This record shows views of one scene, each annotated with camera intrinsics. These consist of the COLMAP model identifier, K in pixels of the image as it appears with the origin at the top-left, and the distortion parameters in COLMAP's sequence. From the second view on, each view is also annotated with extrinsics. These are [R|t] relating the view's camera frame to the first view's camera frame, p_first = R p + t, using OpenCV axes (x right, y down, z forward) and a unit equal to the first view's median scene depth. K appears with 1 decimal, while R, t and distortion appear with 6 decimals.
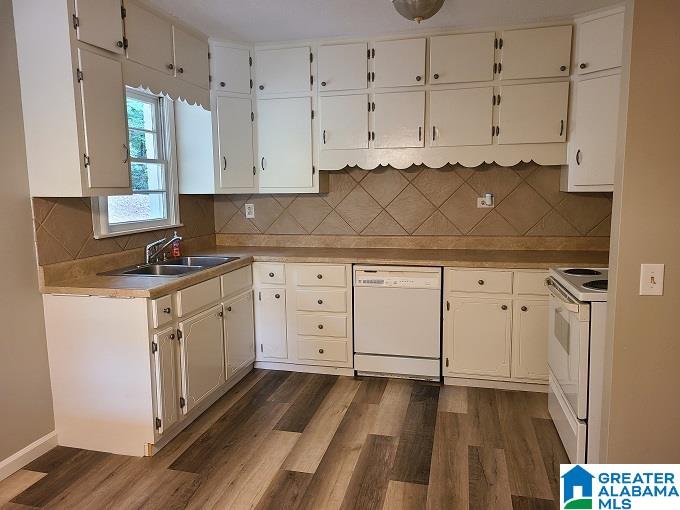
lens RADIAL K [[506.3, 0, 339.0], [0, 506.3, 253.1], [0, 0, 1]] dist [0.039846, -0.026693]
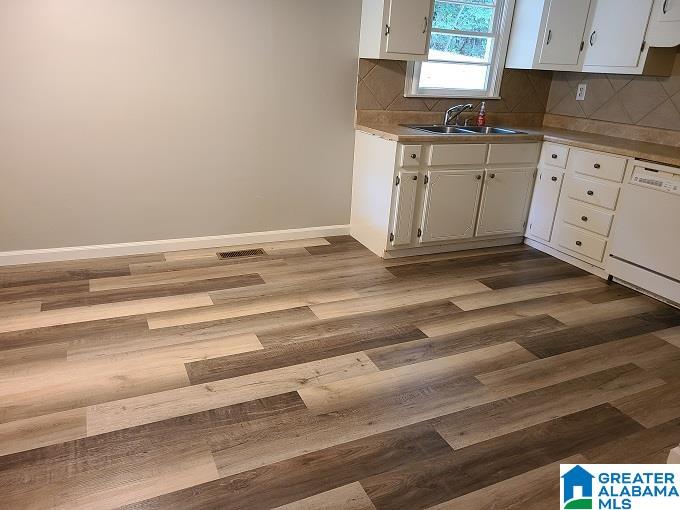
lens RADIAL K [[506.3, 0, 337.3], [0, 506.3, 257.6], [0, 0, 1]] dist [0.039846, -0.026693]
pose [[0.624371, 0.321064, -0.712094, 0.405703], [-0.163586, 0.945153, 0.282711, 0.018238], [0.763806, -0.060028, 0.642648, 0.008289]]
